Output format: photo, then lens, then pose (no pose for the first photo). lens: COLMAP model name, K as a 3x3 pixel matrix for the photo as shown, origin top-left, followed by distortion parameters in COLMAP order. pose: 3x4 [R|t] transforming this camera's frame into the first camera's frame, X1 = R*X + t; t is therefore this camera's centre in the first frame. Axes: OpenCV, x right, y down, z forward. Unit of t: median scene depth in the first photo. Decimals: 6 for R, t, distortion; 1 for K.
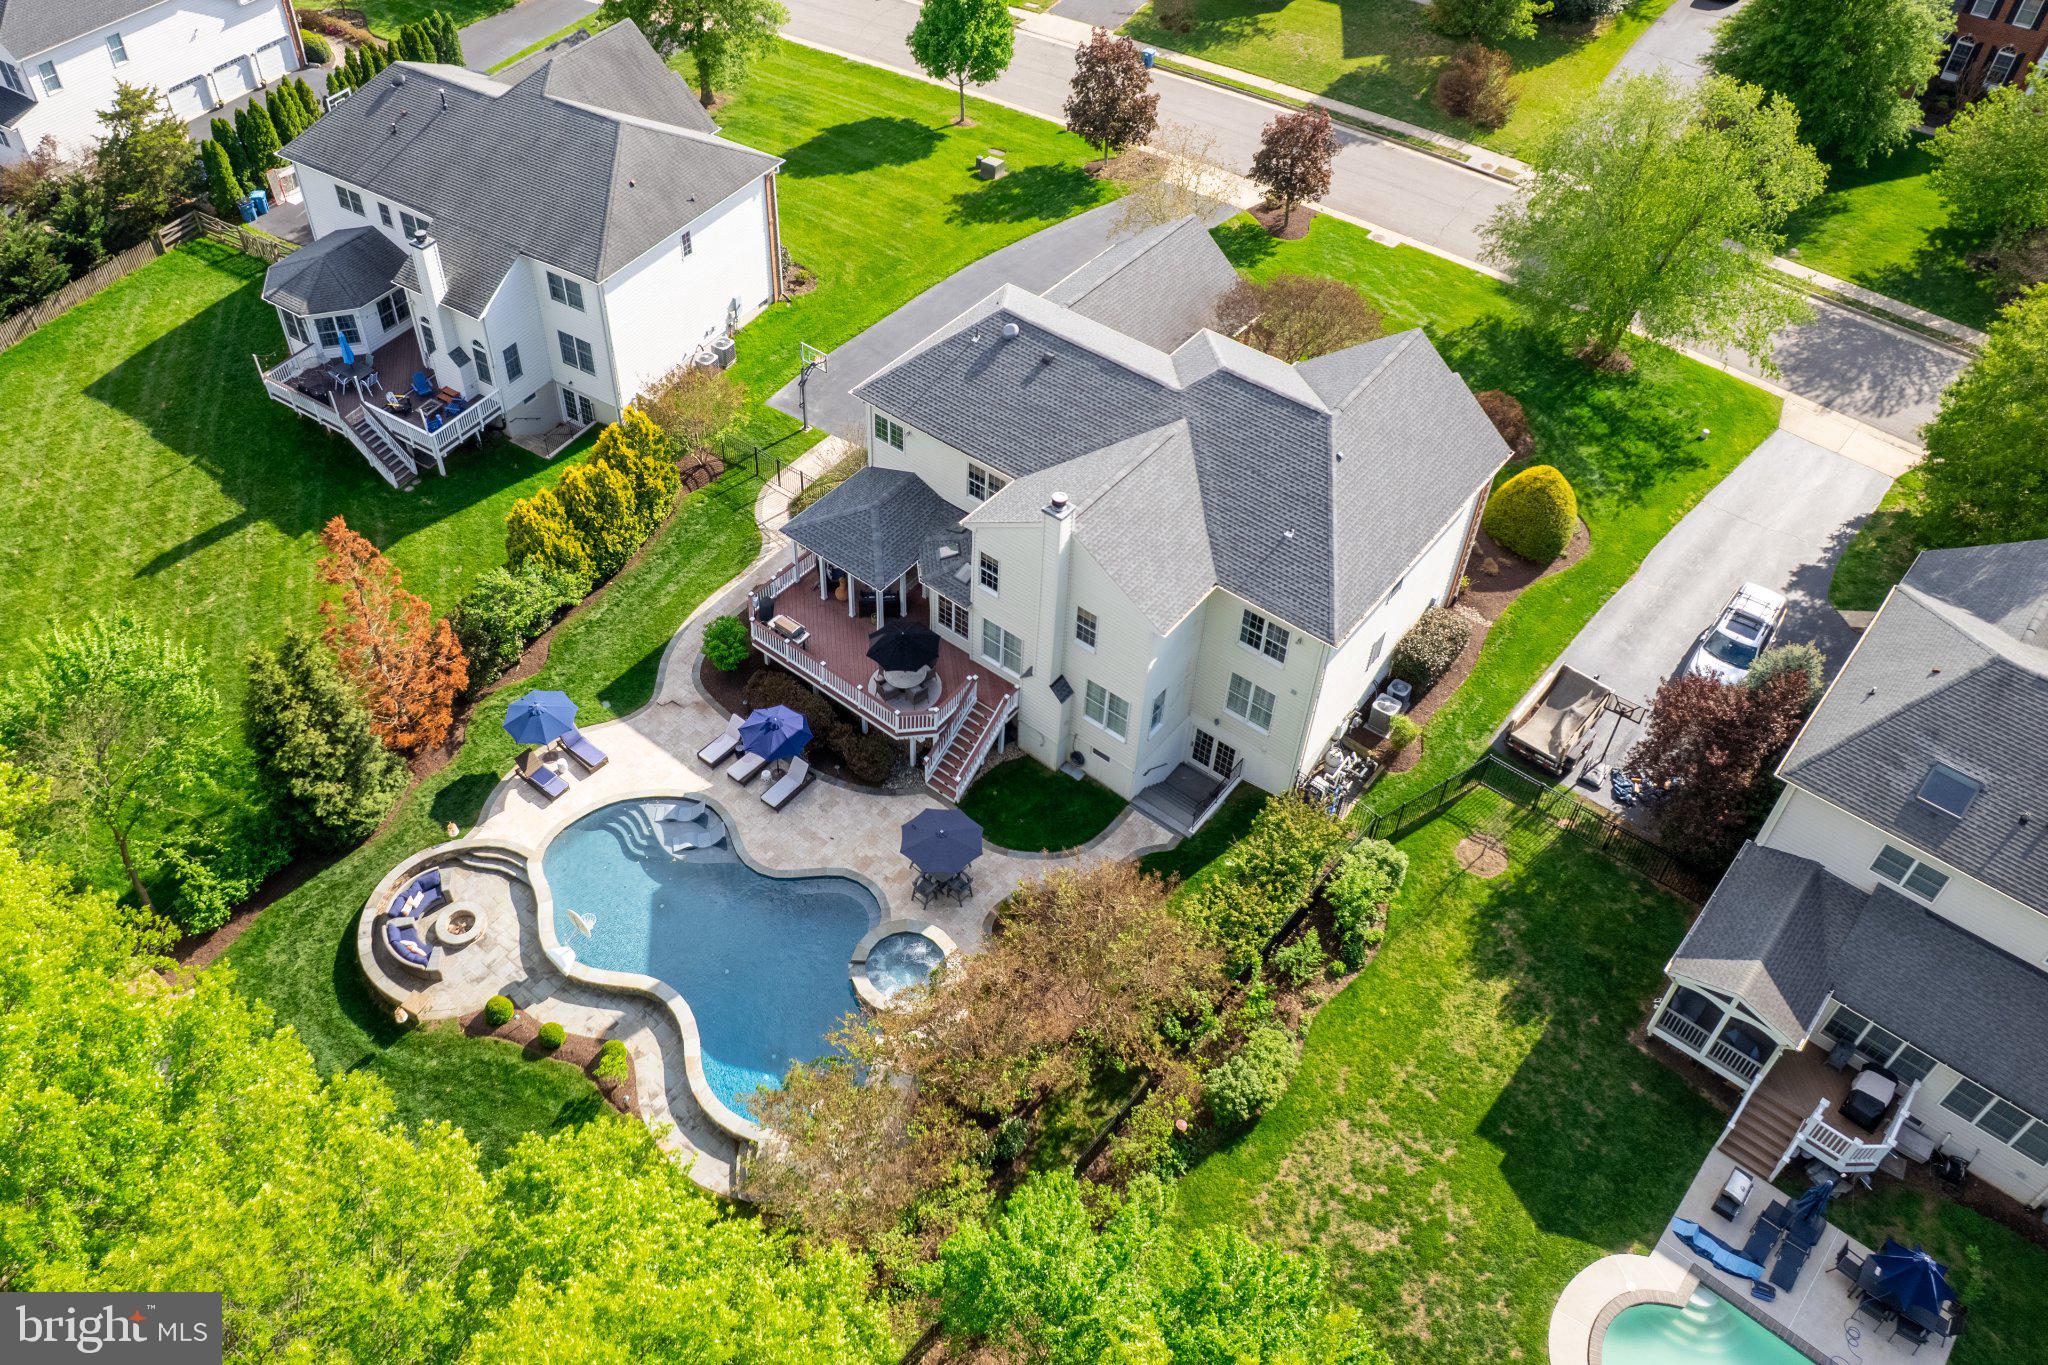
lens RADIAL K [[1572.9, 0, 913.4], [0, 1572.9, 539.6], [0, 0, 1]] dist [-0.060779, 0.000506]
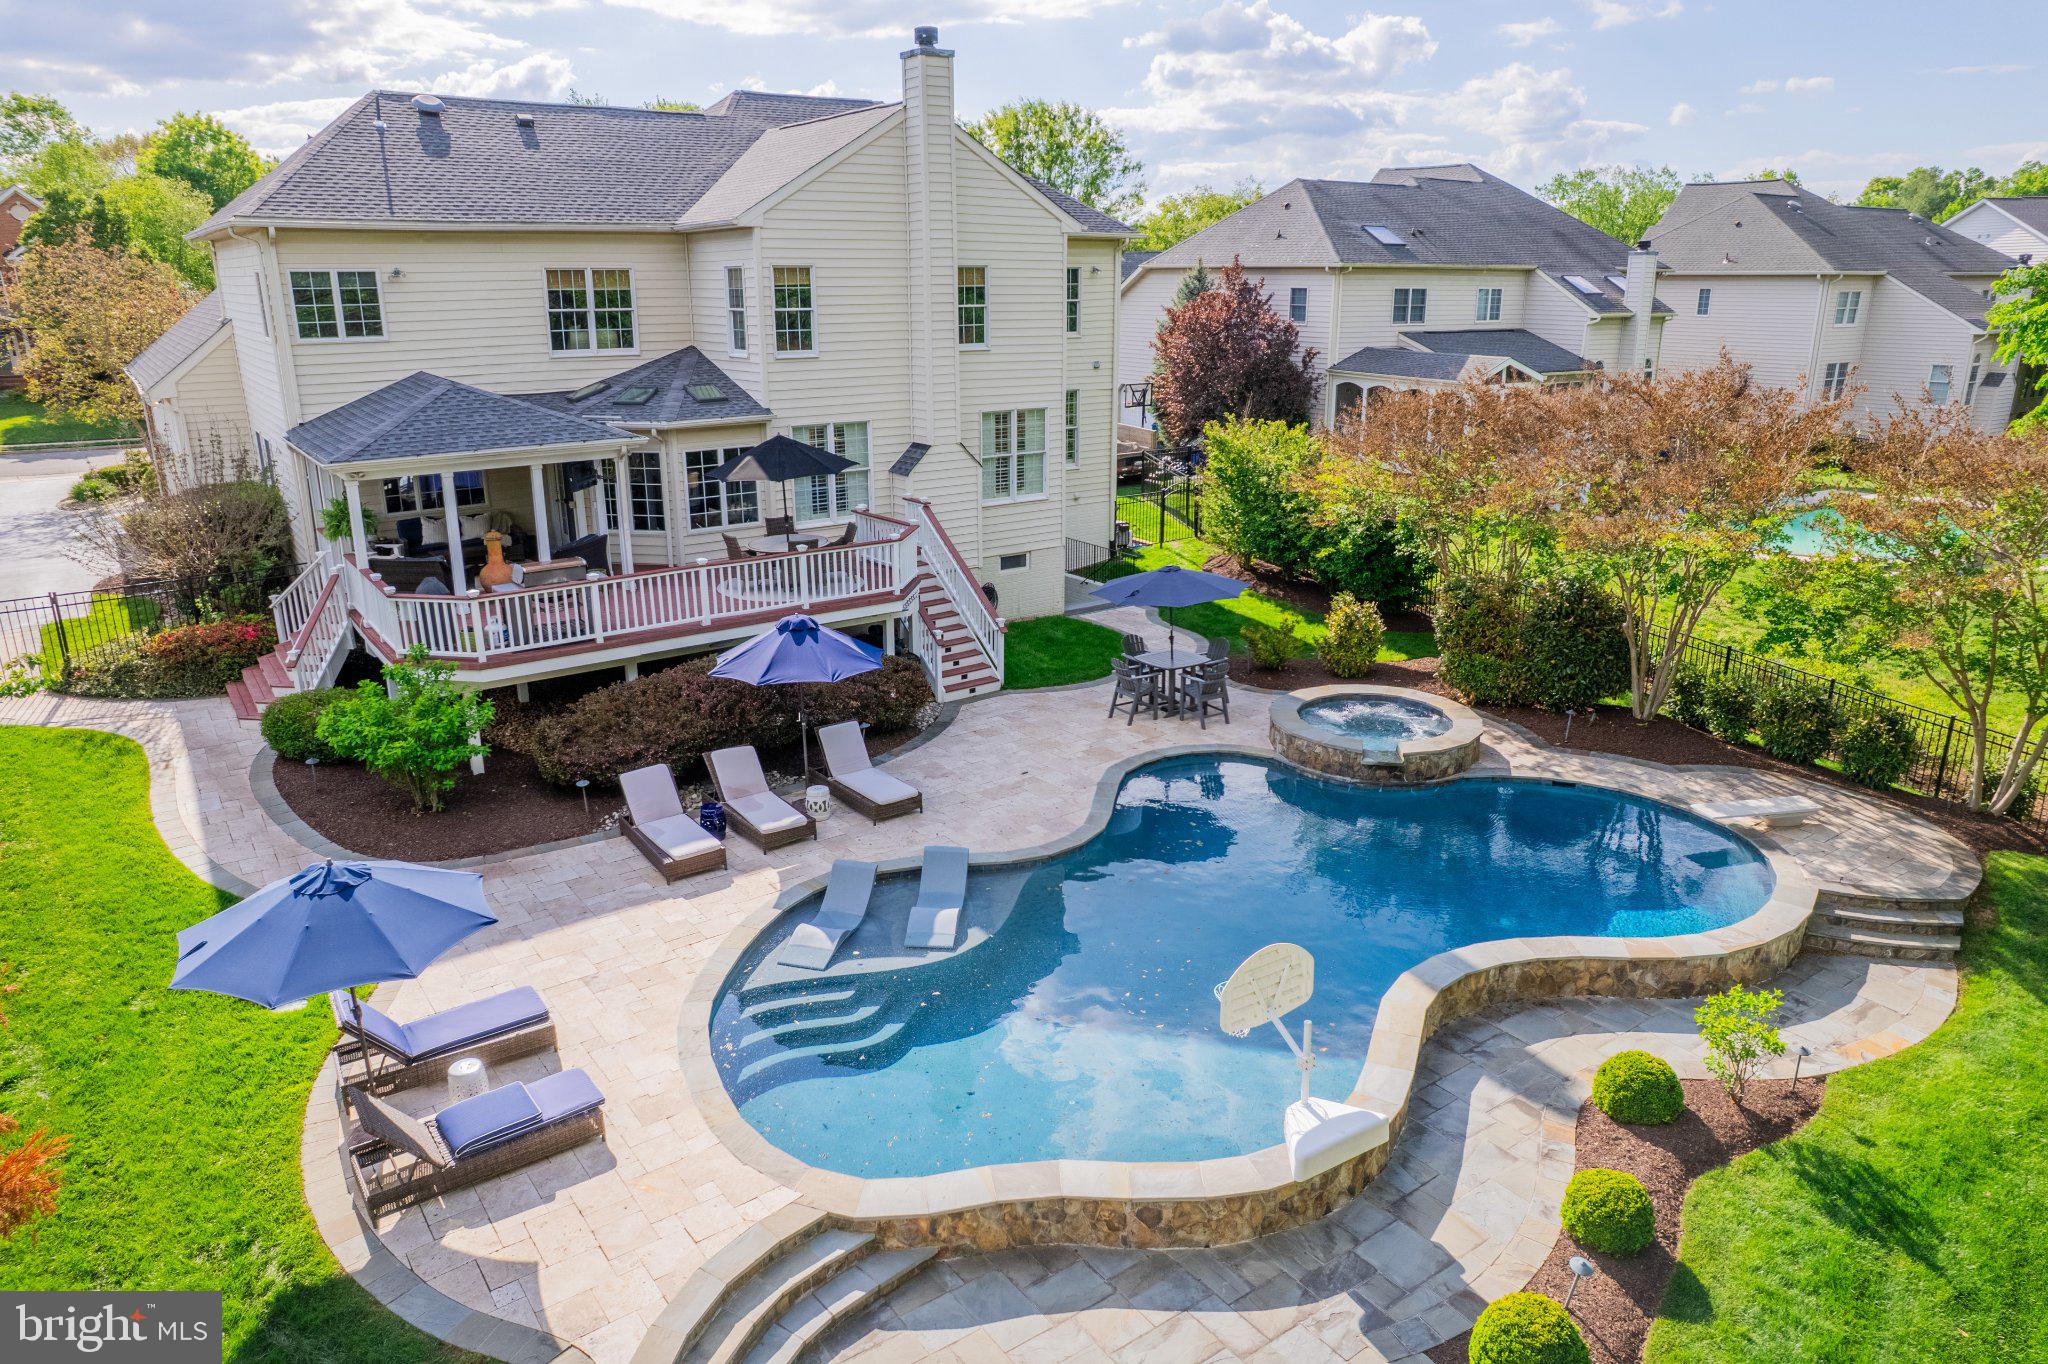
lens RADIAL K [[1321.8, 0, 1029.6], [0, 1321.8, 669.7], [0, 0, 1]] dist [-0.076103, 0.070249]
pose [[0.231715, -0.270389, 0.934451, -0.398555], [0.655329, 0.753304, 0.055472, 0.144823], [-0.718924, 0.599519, 0.351745, 0.830178]]
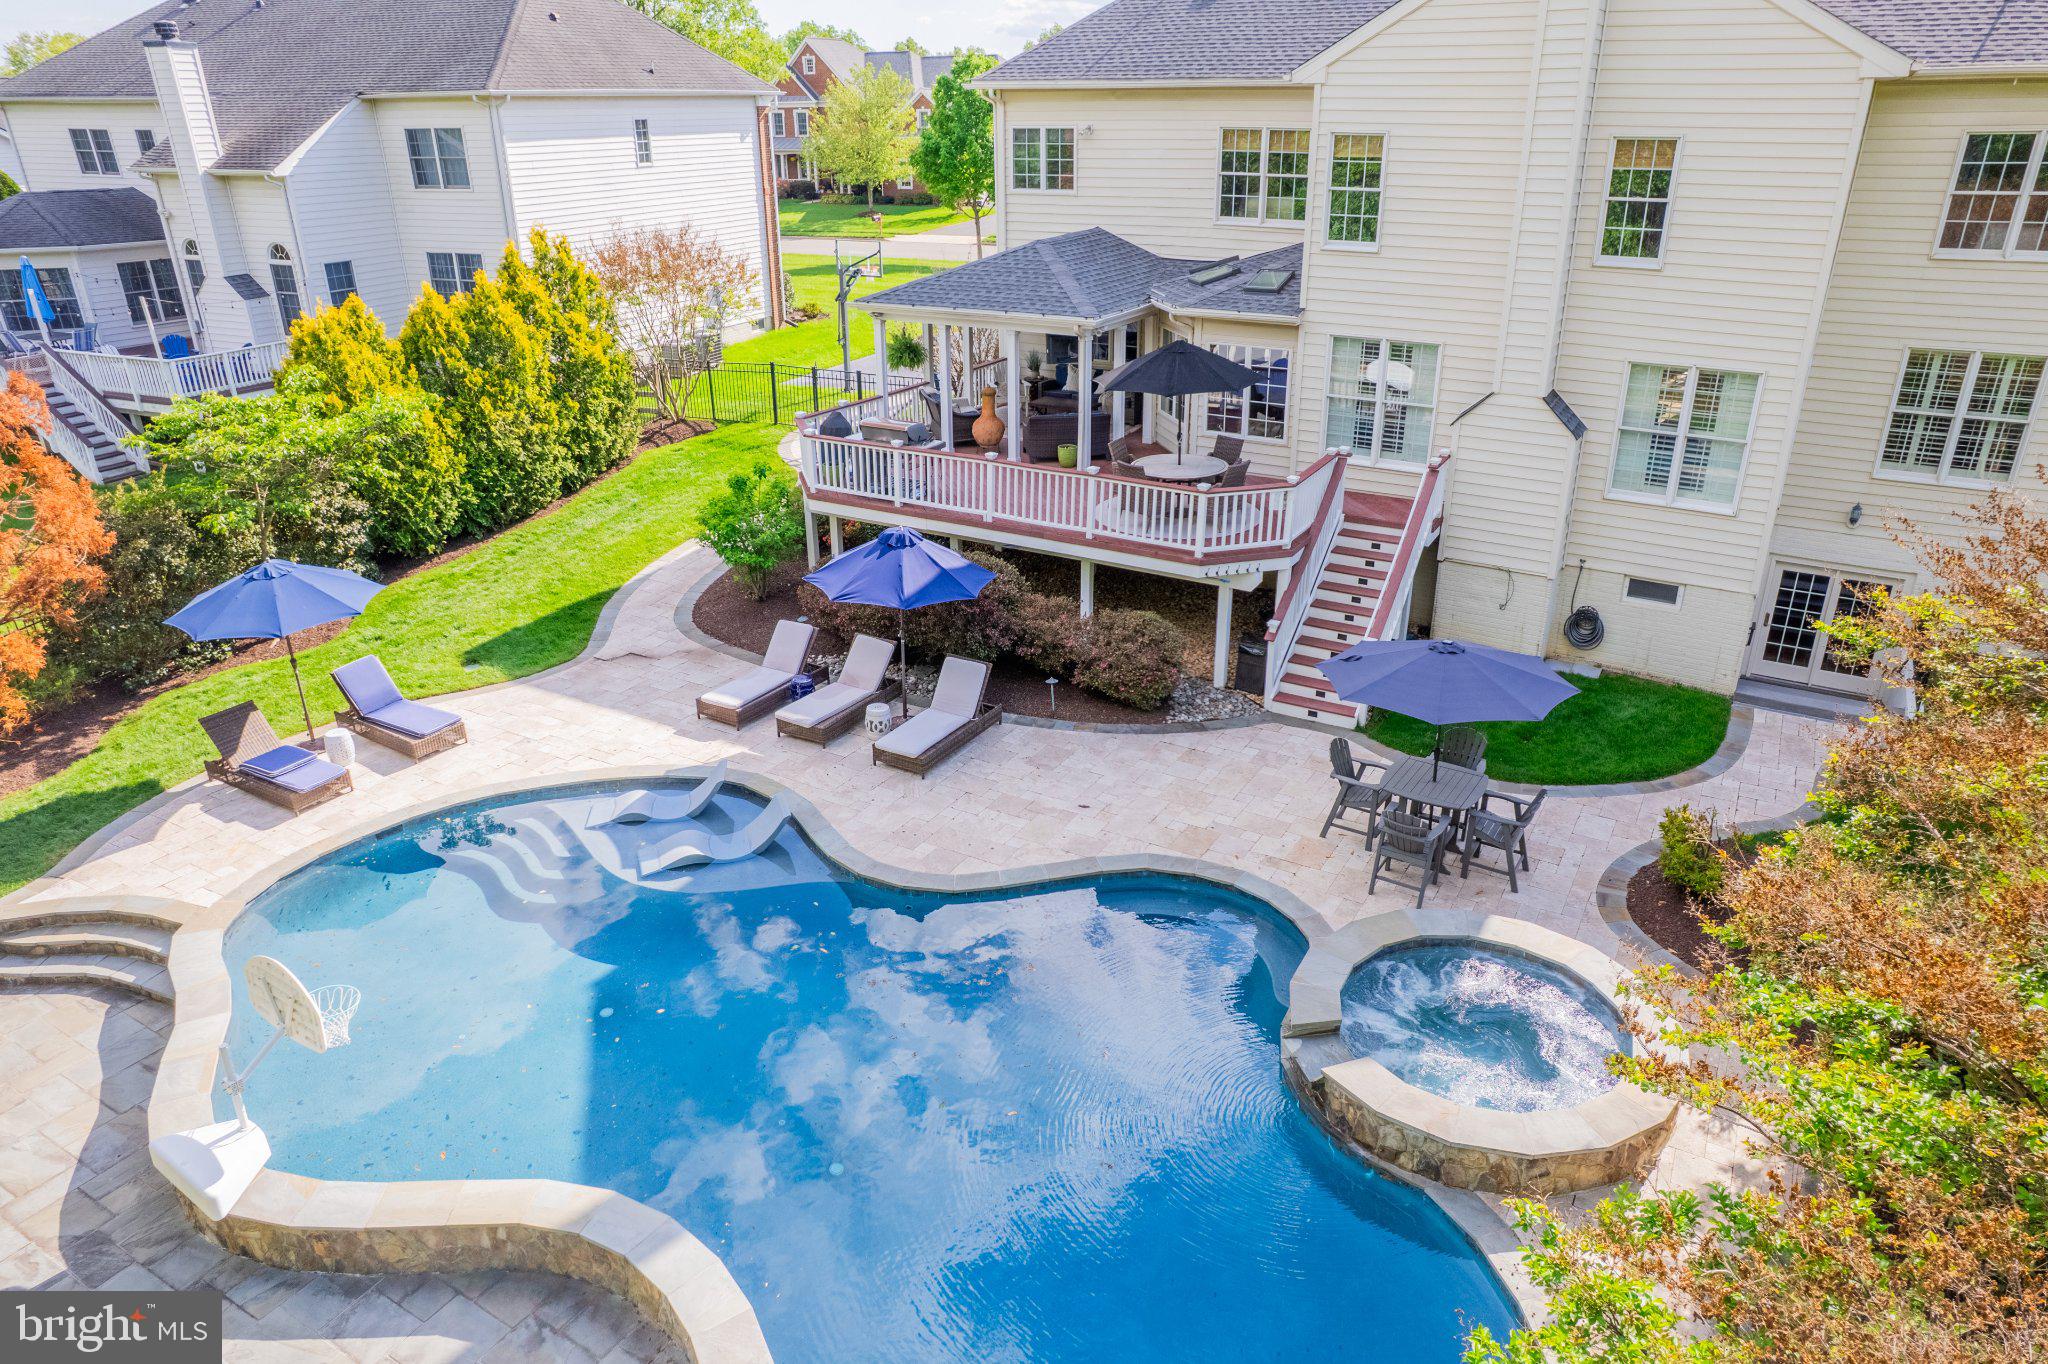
lens RADIAL K [[1309.2, 0, 1024.0], [0, 1309.2, 682.0], [0, 0, 1]] dist [-0.086563, 0.076403]
pose [[0.985405, -0.067696, 0.156189, -0.109591], [0.113807, 0.944318, -0.308726, 0.251372], [-0.126593, 0.321995, 0.938239, 0.694369]]
